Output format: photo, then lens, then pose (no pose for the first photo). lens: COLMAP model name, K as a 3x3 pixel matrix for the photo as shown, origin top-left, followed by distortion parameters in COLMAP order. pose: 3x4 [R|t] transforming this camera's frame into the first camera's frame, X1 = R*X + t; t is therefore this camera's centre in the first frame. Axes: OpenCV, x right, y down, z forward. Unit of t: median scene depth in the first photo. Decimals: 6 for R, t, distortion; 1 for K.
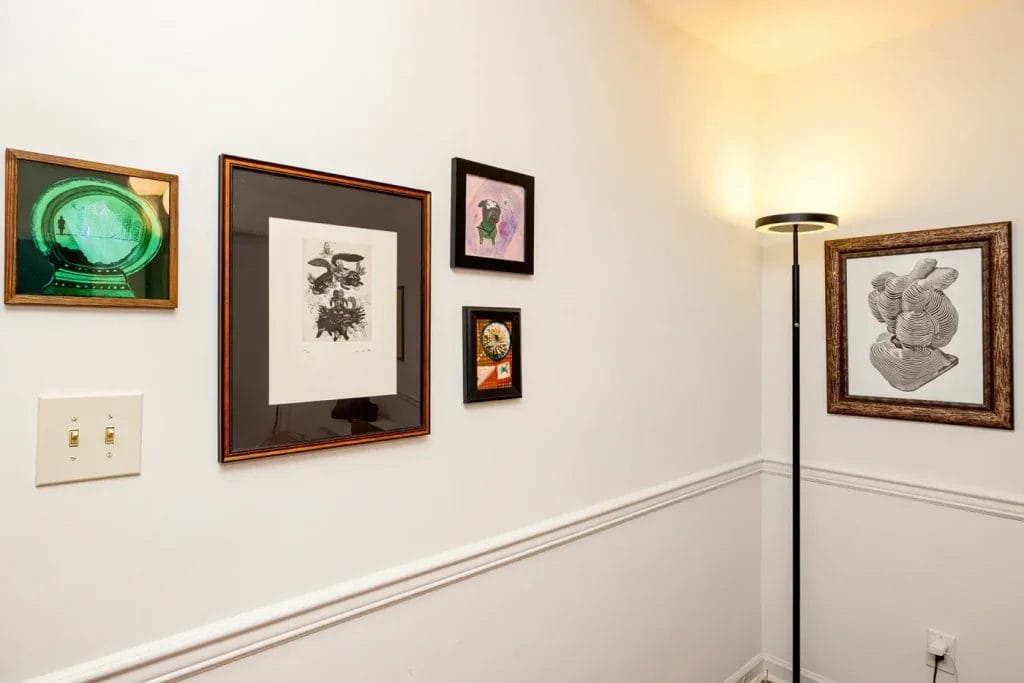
lens RADIAL K [[612.9, 0, 503.2], [0, 612.9, 331.8], [0, 0, 1]] dist [-0.009416, -0.003662]
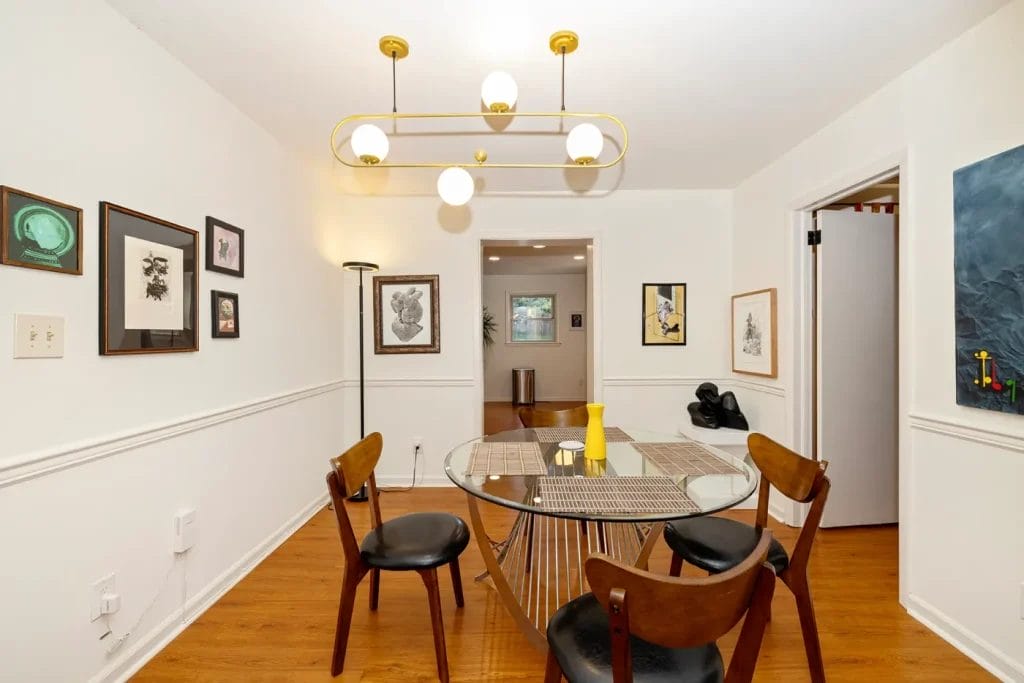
lens RADIAL K [[436.8, 0, 501.5], [0, 436.8, 337.4], [0, 0, 1]] dist [-0.003927, 0.000110]
pose [[0.709206, -0.004508, 0.704987, -0.382421], [0.010204, 0.999940, -0.003871, 0.124148], [-0.704928, 0.009939, 0.709210, -0.658500]]
